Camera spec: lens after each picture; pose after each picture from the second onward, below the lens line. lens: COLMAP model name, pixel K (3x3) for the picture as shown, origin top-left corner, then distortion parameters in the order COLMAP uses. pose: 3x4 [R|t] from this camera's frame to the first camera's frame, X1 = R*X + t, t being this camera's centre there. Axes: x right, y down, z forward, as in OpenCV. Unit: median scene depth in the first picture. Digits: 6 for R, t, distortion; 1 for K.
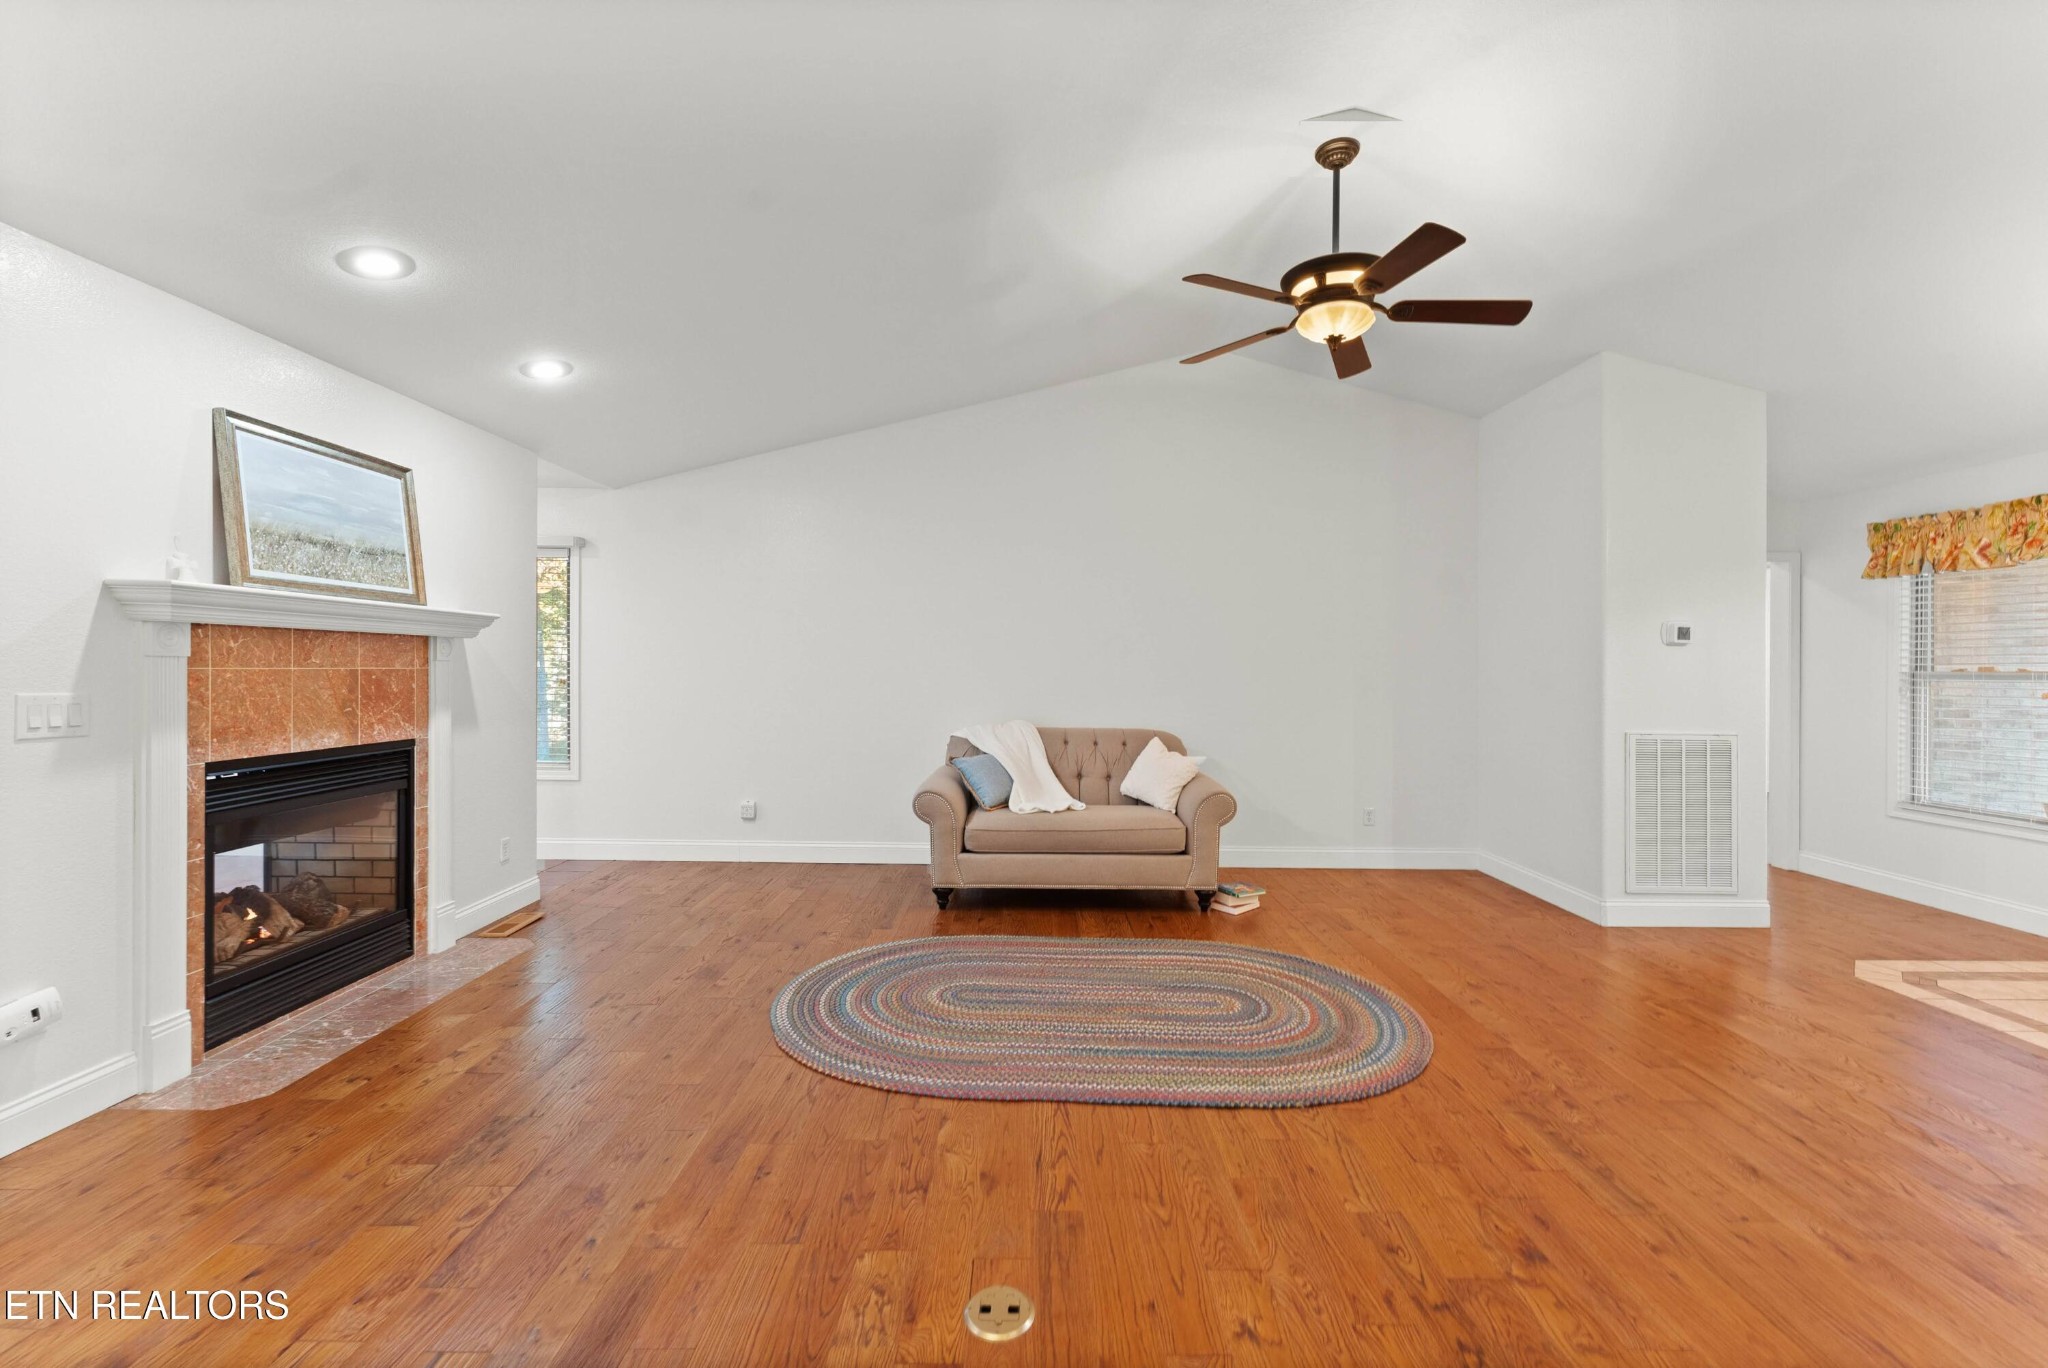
lens RADIAL K [[842.6, 0, 1031.6], [0, 842.6, 661.8], [0, 0, 1]] dist [-0.002172, 0.002043]
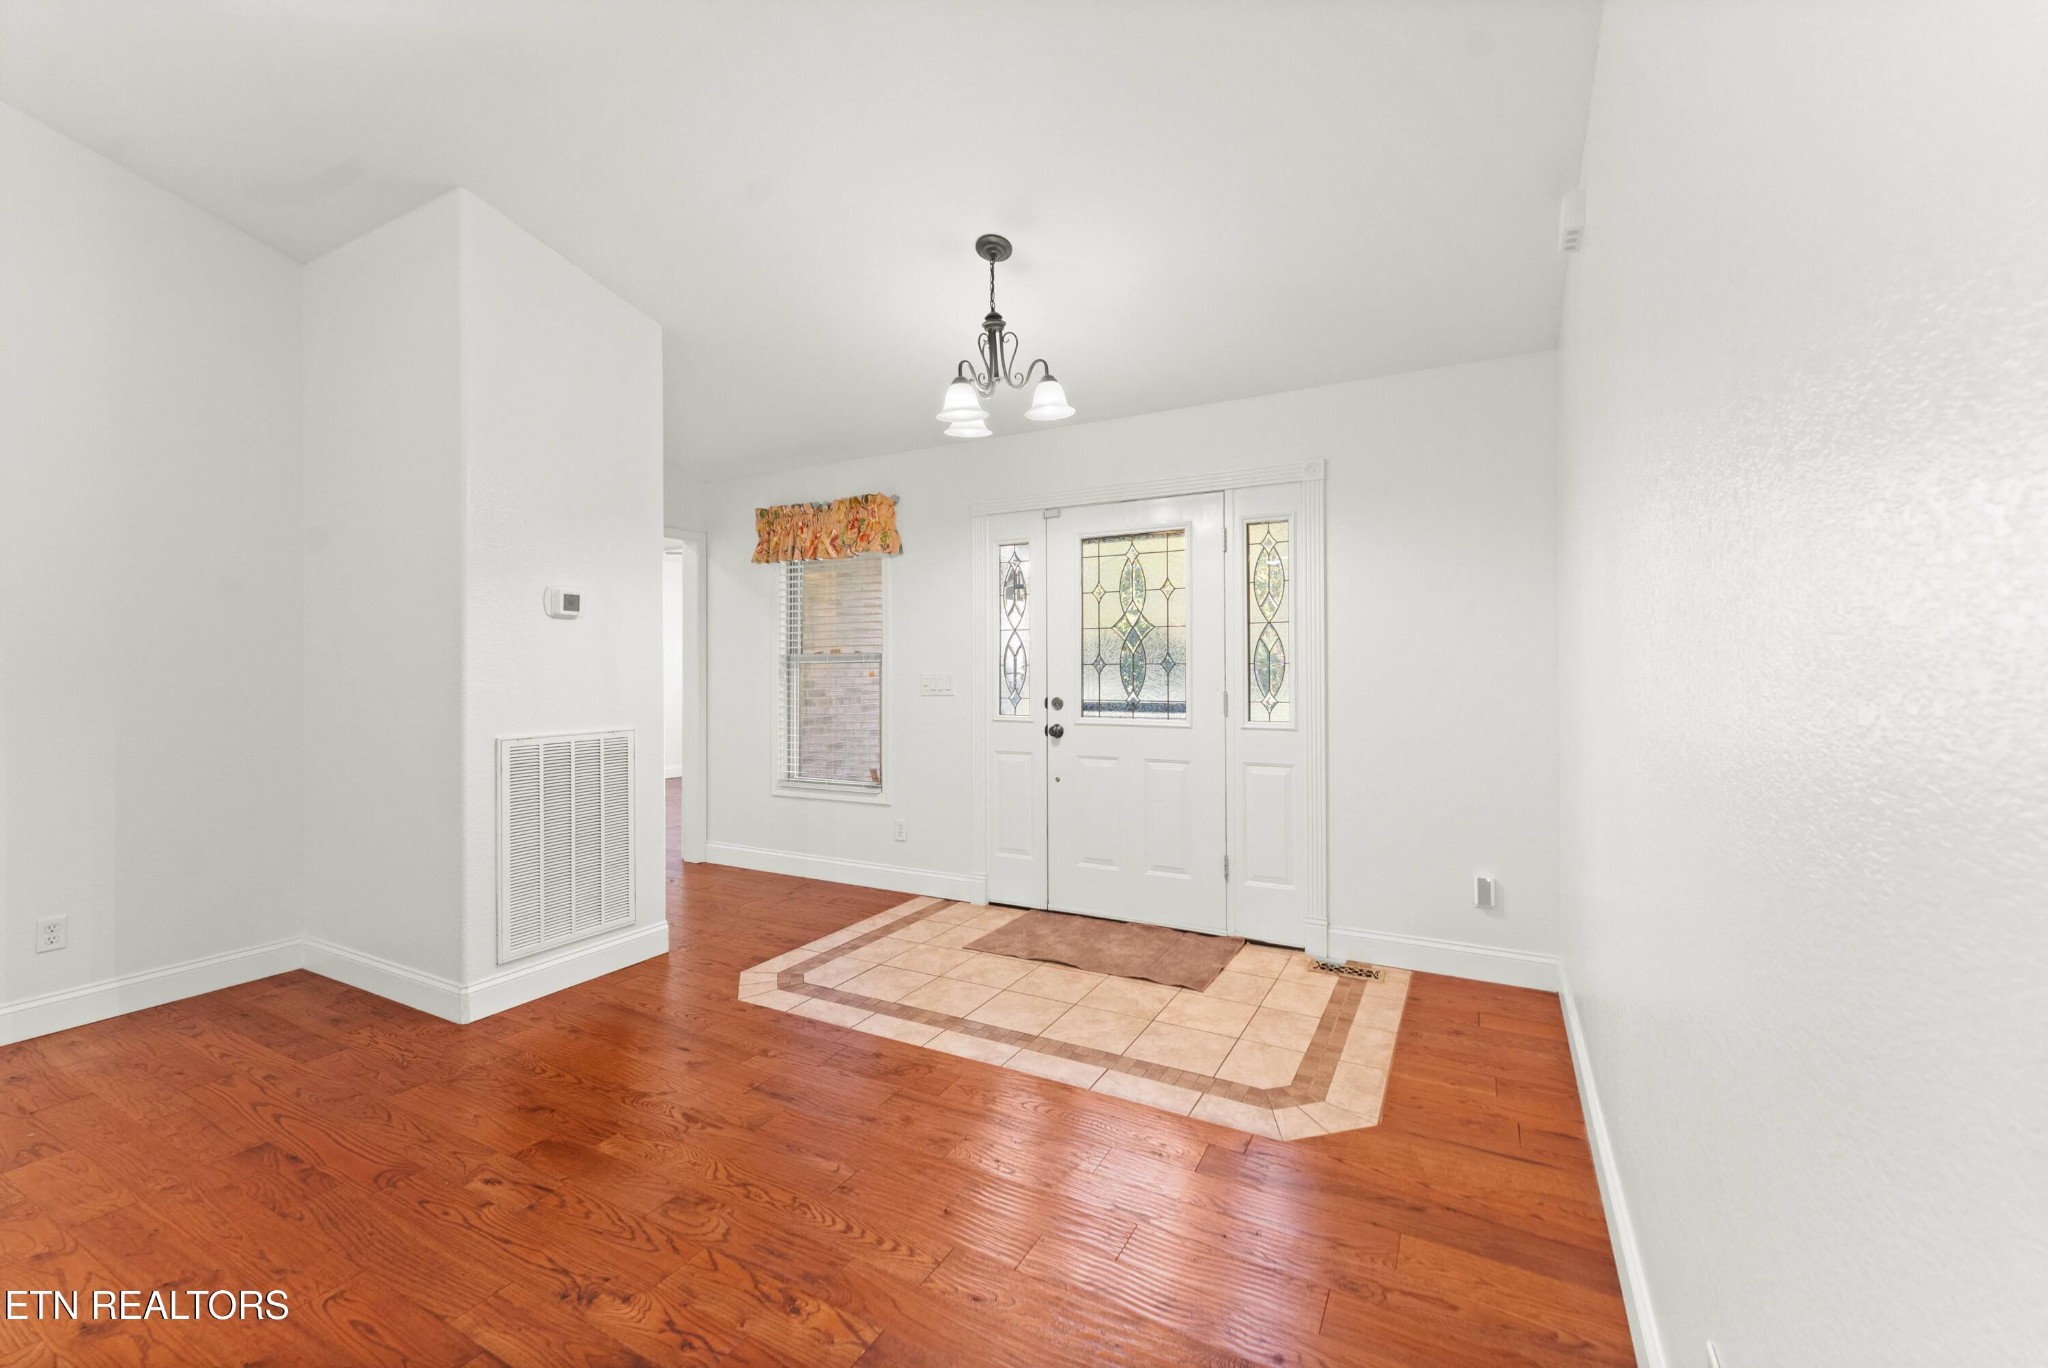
lens RADIAL K [[842.6, 0, 1015.7], [0, 842.6, 650.6], [0, 0, 1]] dist [-0.002172, 0.002043]
pose [[0.486855, 0.002844, 0.873478, 0.351923], [0.007075, 0.999949, -0.007198, 0.021002], [-0.873454, 0.009684, 0.486810, 0.318738]]
